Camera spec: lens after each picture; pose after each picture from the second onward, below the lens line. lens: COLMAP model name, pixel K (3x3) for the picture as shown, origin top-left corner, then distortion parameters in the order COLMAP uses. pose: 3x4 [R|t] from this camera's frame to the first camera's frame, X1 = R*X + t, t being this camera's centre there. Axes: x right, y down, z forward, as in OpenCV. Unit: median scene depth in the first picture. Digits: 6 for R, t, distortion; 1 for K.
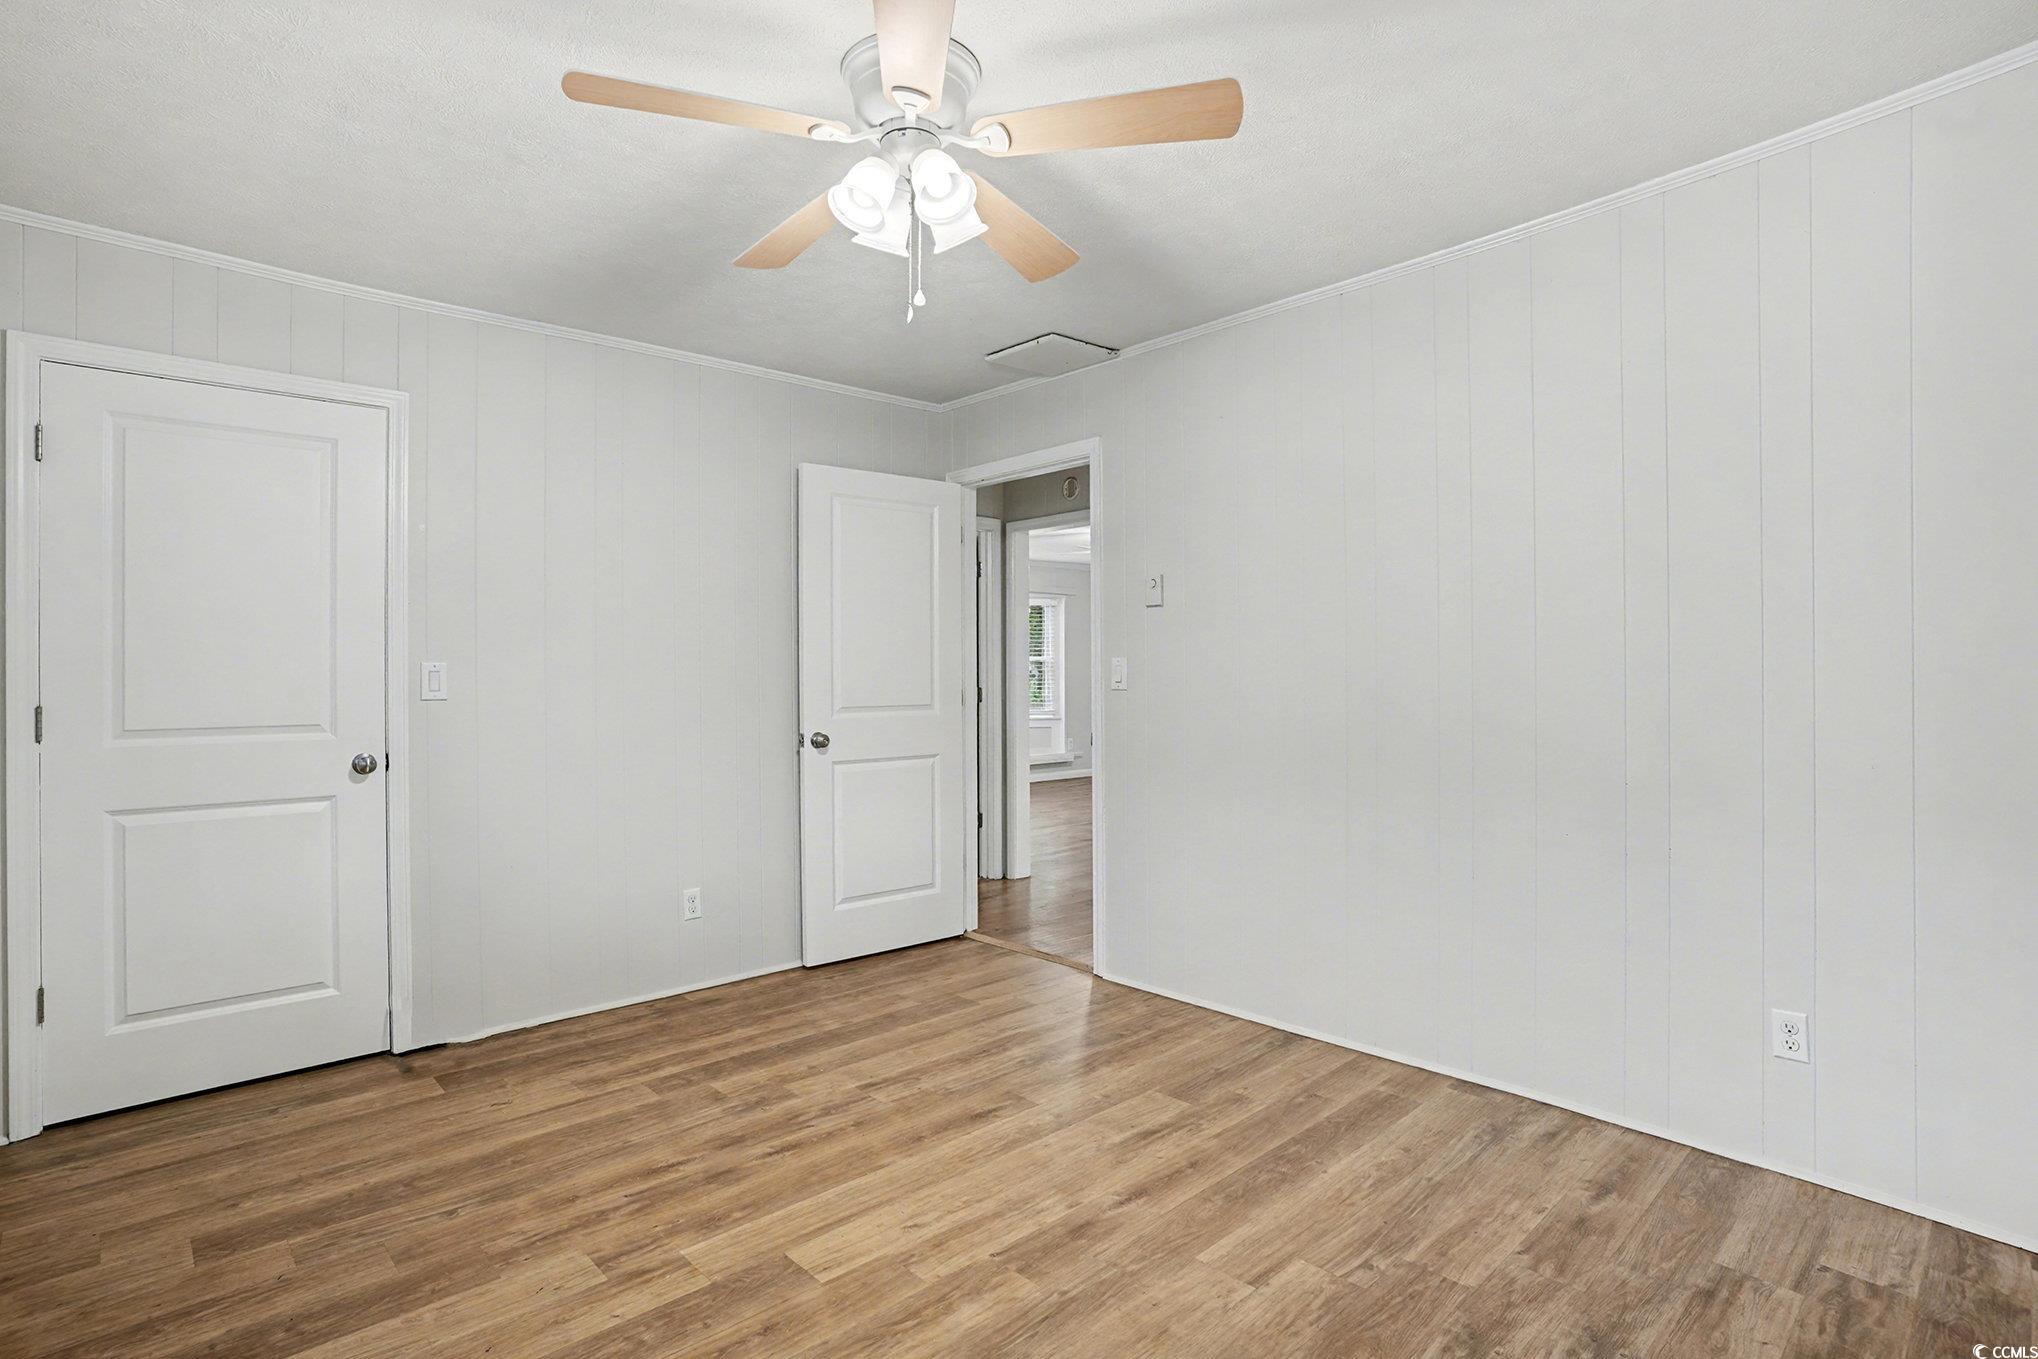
lens RADIAL K [[1048.0, 0, 978.6], [0, 1048.0, 685.9], [0, 0, 1]] dist [-0.041316, 0.044165]
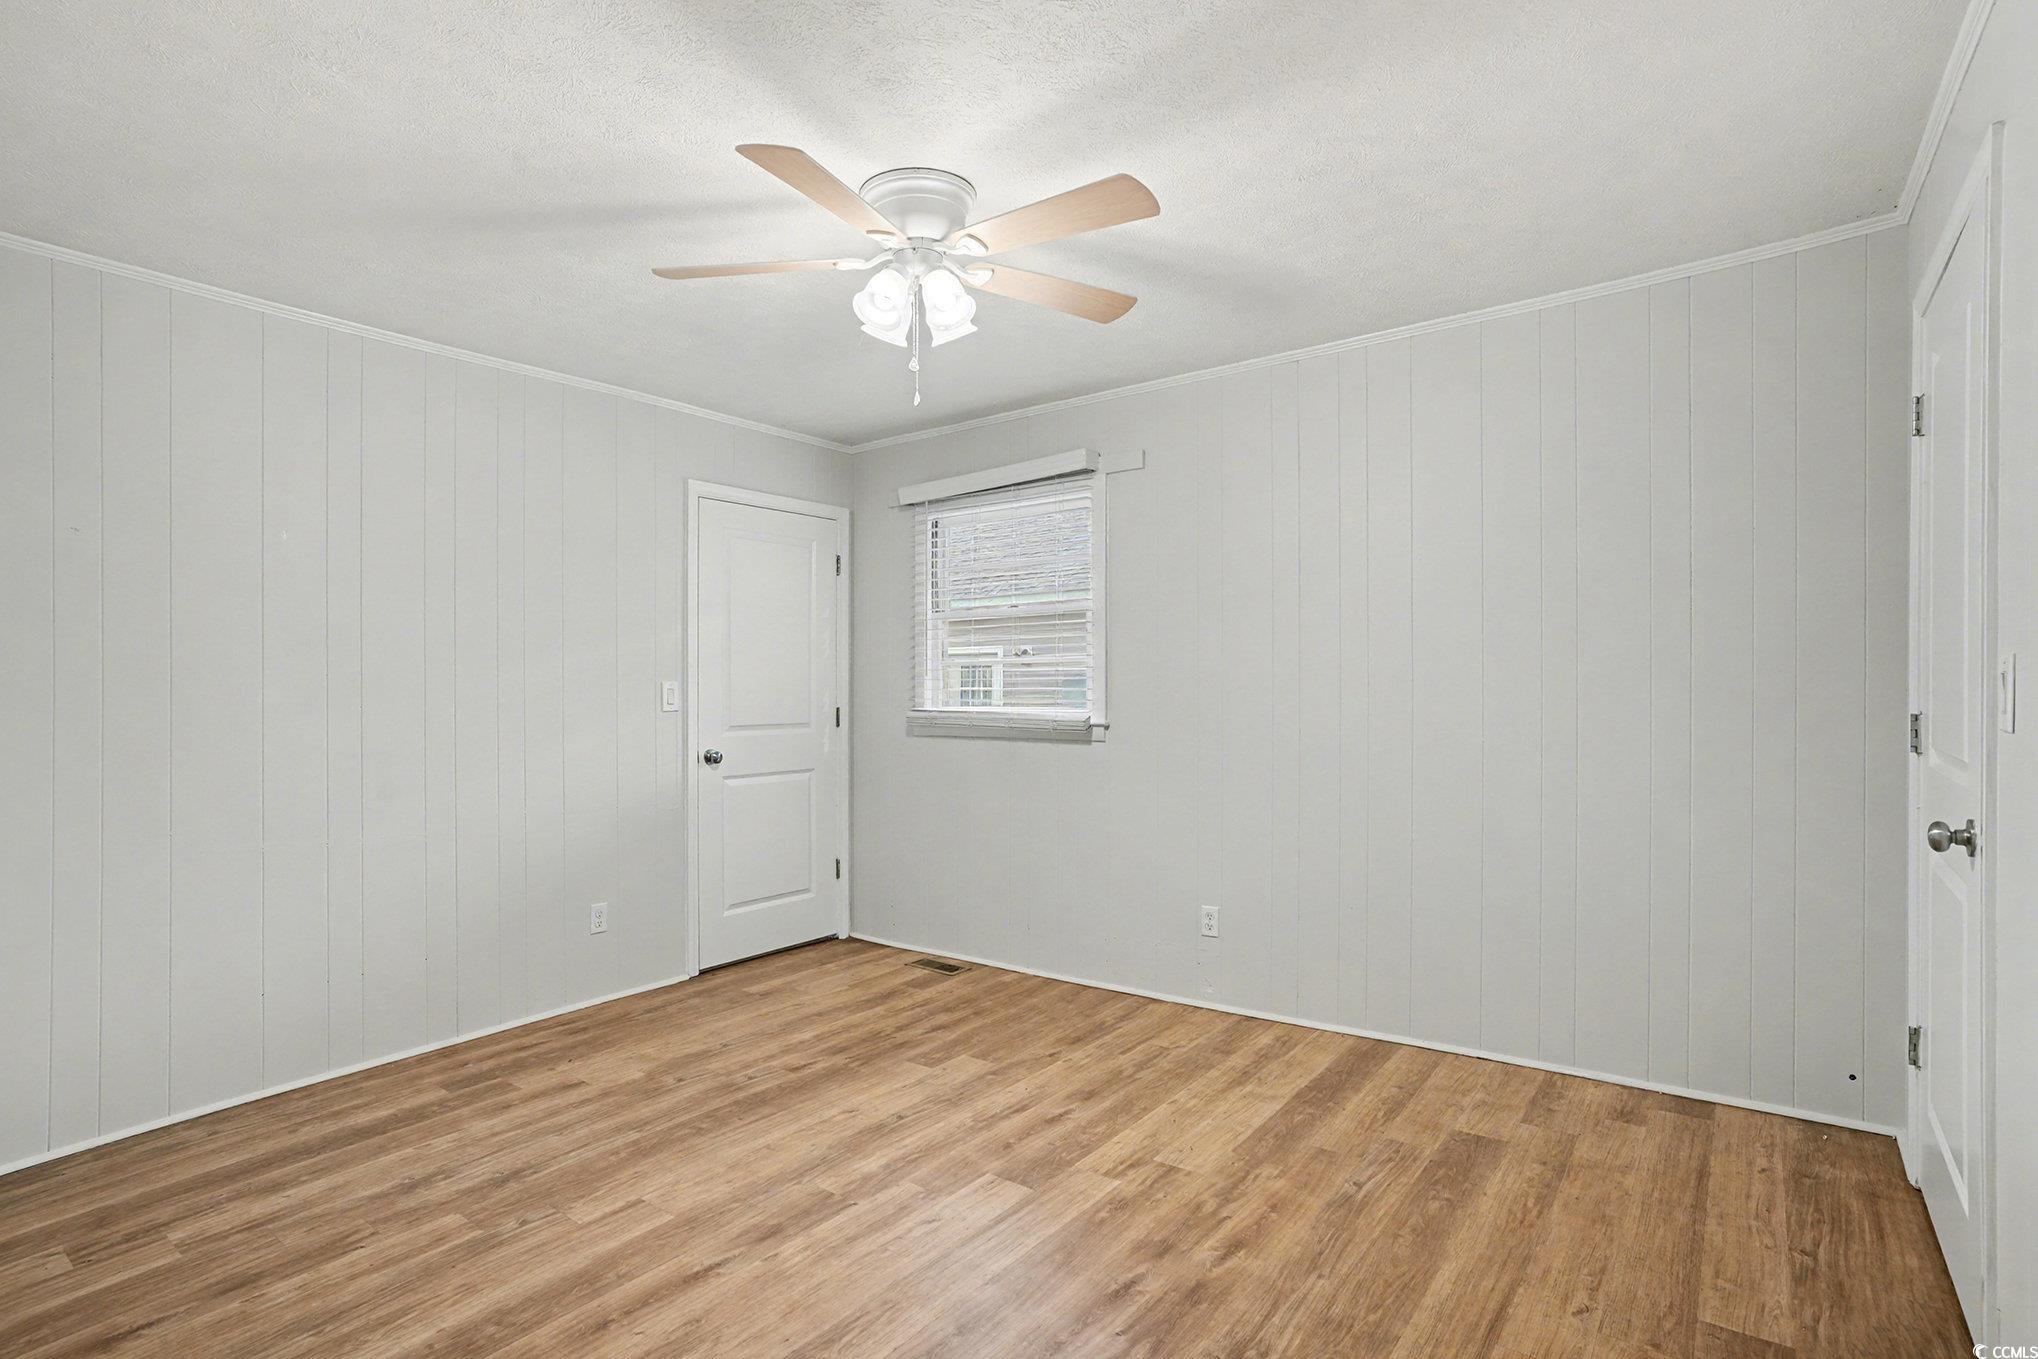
lens RADIAL K [[1029.9, 0, 1019.0], [0, 1029.9, 679.5], [0, 0, 1]] dist [-0.072010, 0.076610]
pose [[-0.981376, 0.015594, -0.191464, 0.036819], [0.016789, 0.999848, -0.004623, -0.025004], [0.191363, -0.007751, -0.981489, 1.909734]]
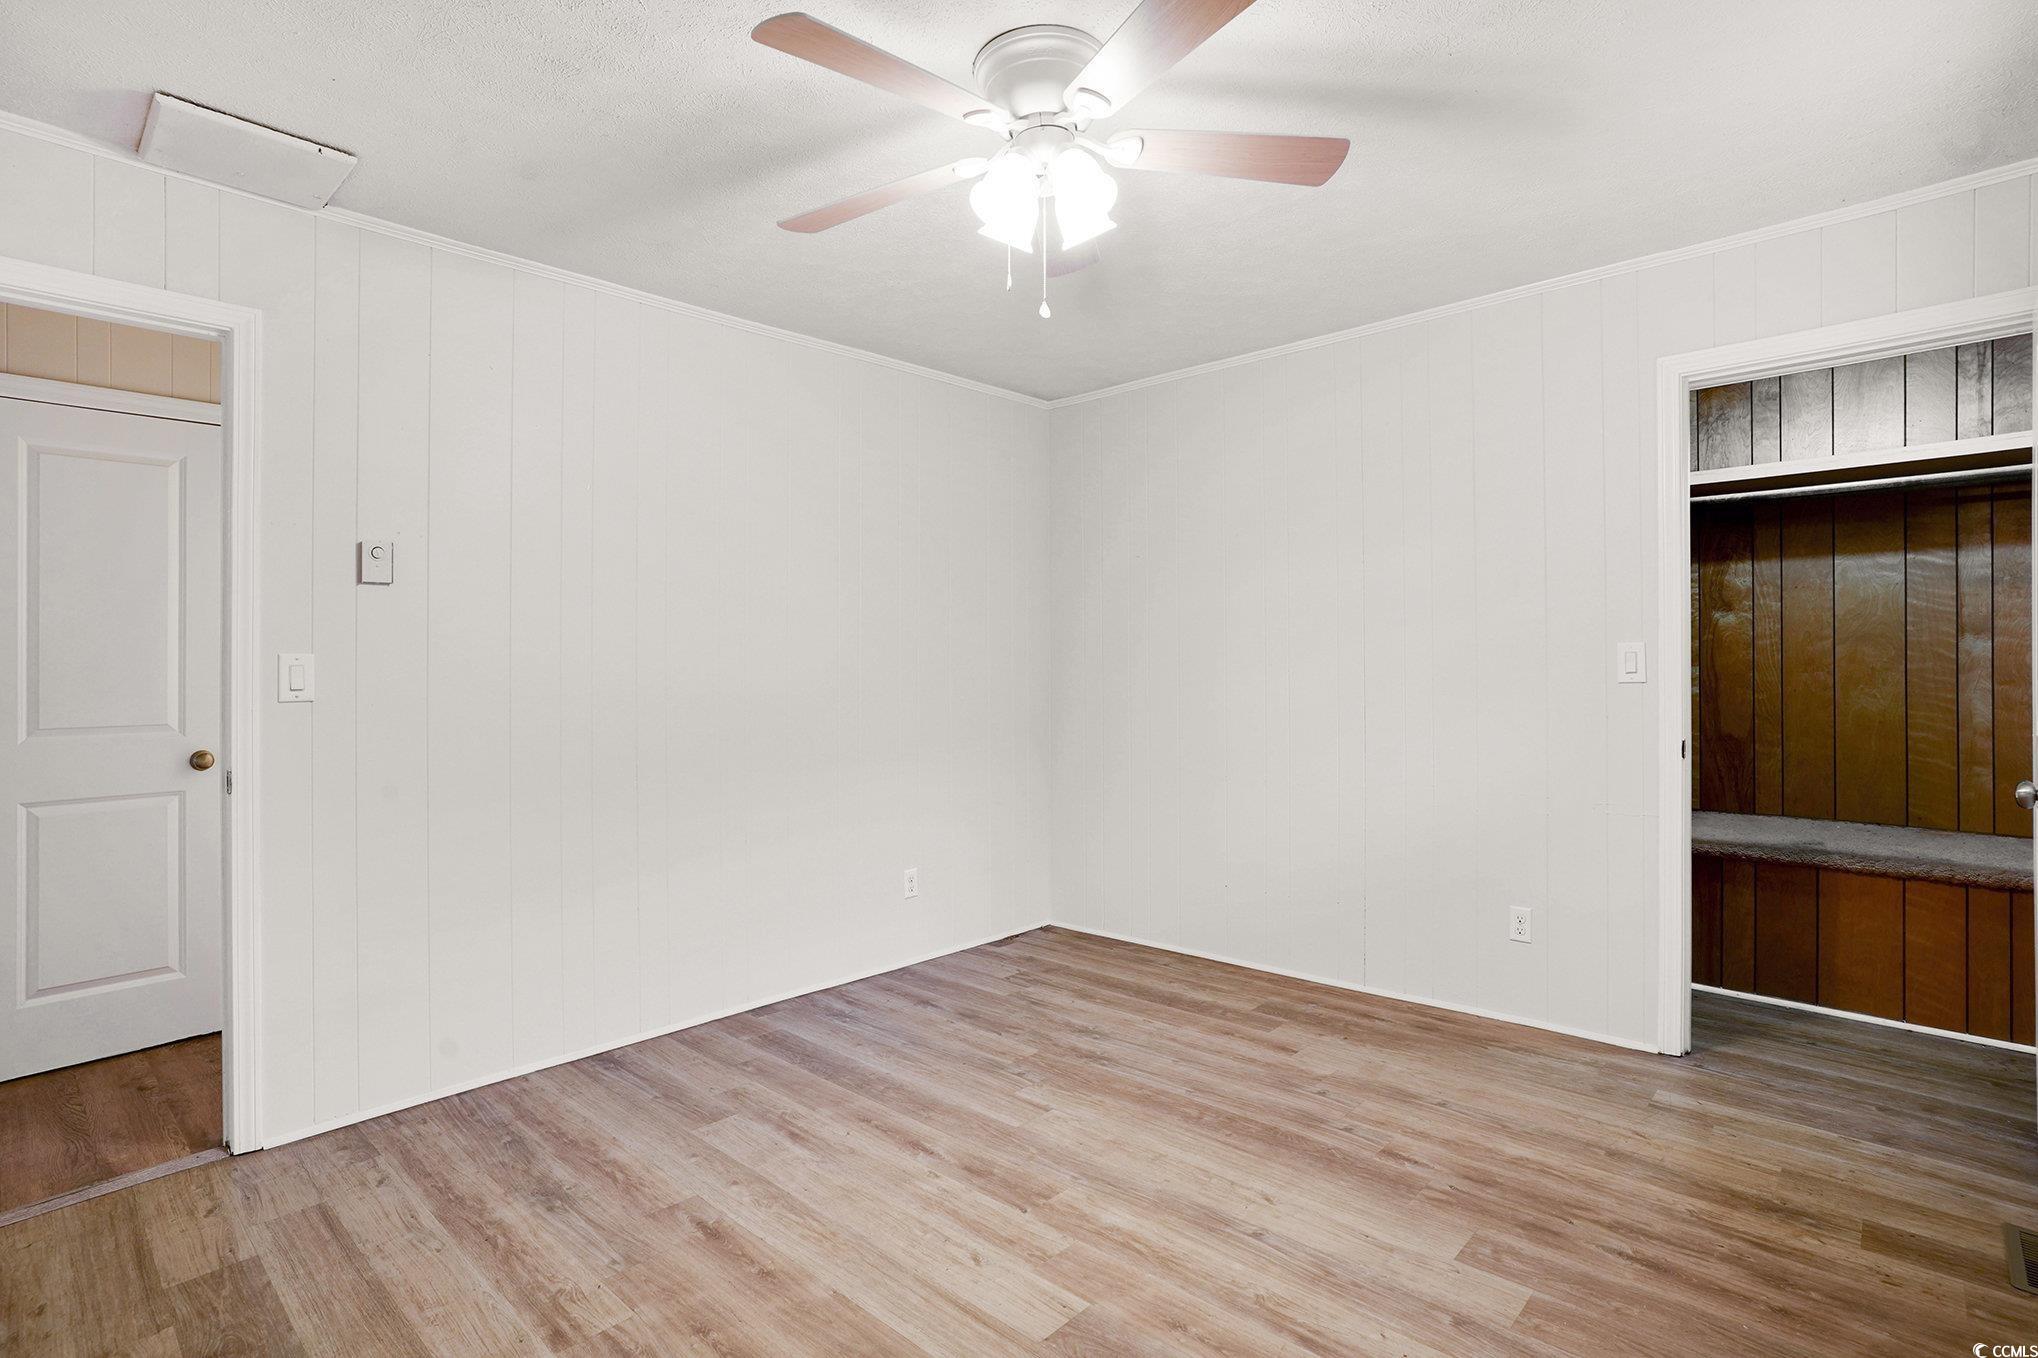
lens RADIAL K [[1013.6, 0, 1023.2], [0, 1013.6, 695.2], [0, 0, 1]] dist [-0.016307, 0.035036]
pose [[-0.096447, -0.017790, 0.995179, -0.912458], [0.015855, 0.999686, 0.019407, -0.009792], [-0.995212, 0.017651, -0.096135, 0.971392]]
